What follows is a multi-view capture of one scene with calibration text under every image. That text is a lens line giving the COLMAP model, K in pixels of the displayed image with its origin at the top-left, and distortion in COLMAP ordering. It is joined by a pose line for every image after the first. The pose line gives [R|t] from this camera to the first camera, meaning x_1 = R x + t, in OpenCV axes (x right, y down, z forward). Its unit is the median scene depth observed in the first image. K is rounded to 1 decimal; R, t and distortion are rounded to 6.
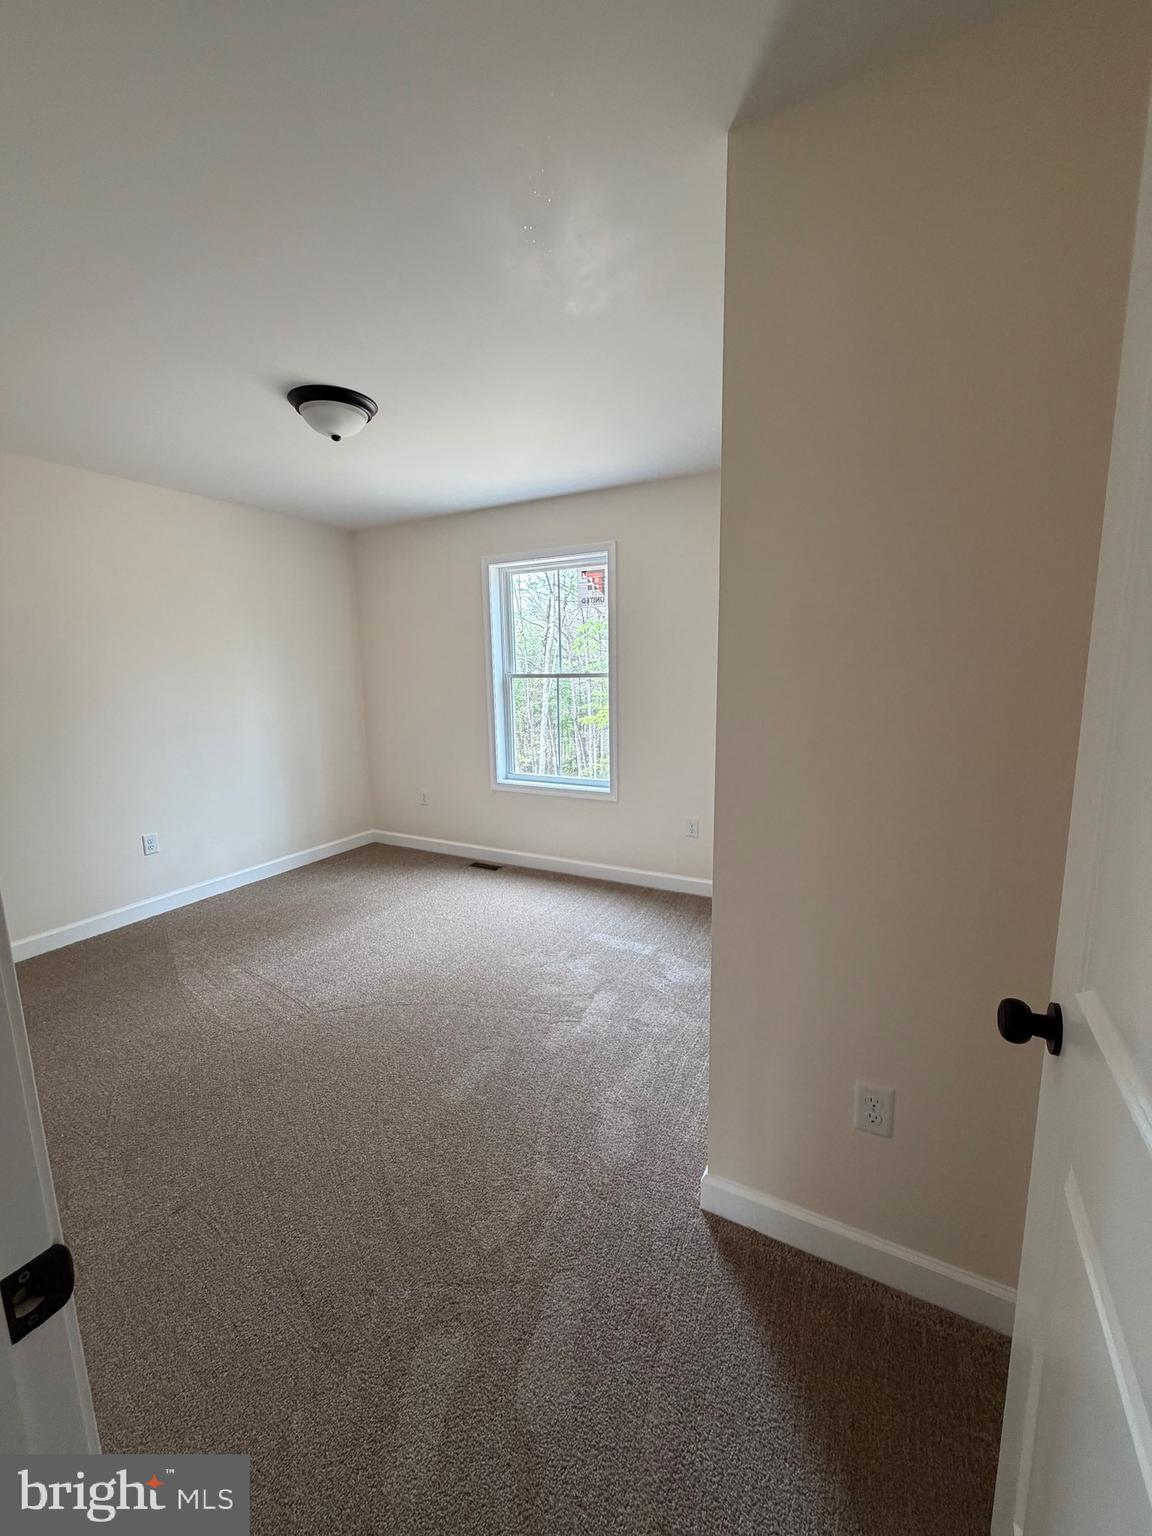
lens RADIAL K [[617.4, 0, 580.8], [0, 617.4, 761.0], [0, 0, 1]] dist [-0.000789, 0.000212]
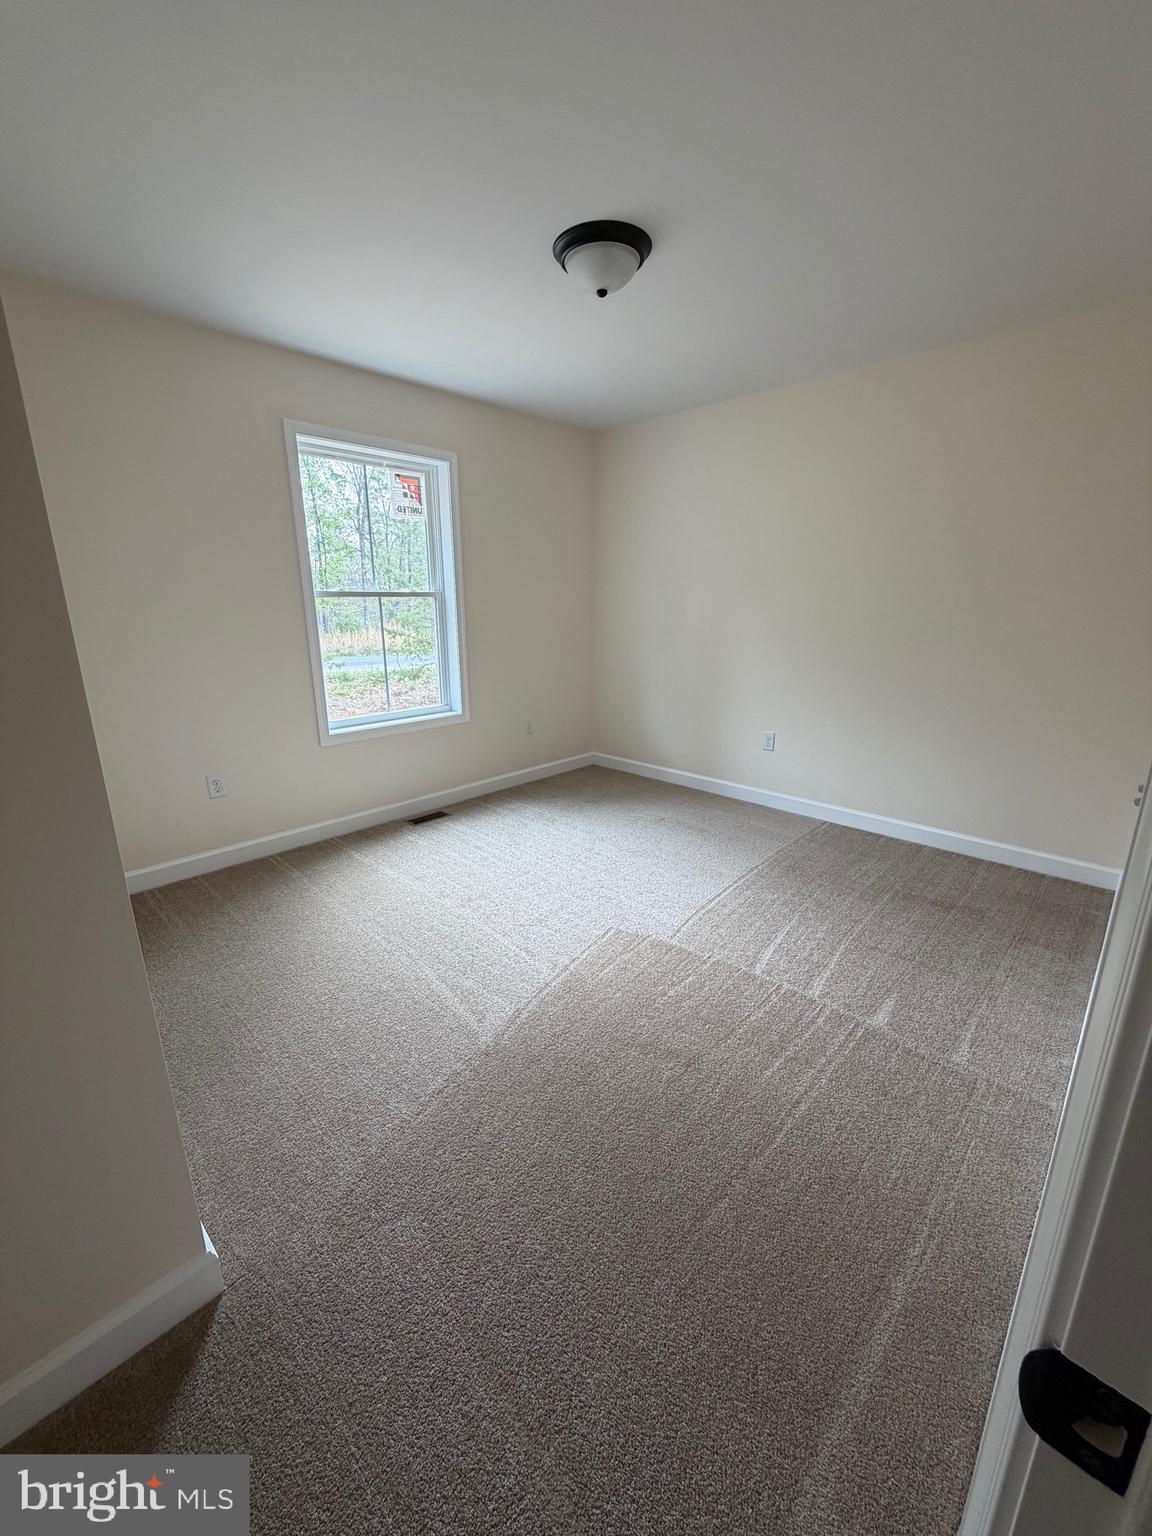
lens RADIAL K [[617.4, 0, 578.5], [0, 617.4, 770.7], [0, 0, 1]] dist [-0.000789, 0.000212]
pose [[0.282160, -0.243724, 0.927892, -0.854666], [0.151723, 0.966356, 0.207691, -0.038828], [-0.947294, 0.082180, 0.309646, 0.511141]]
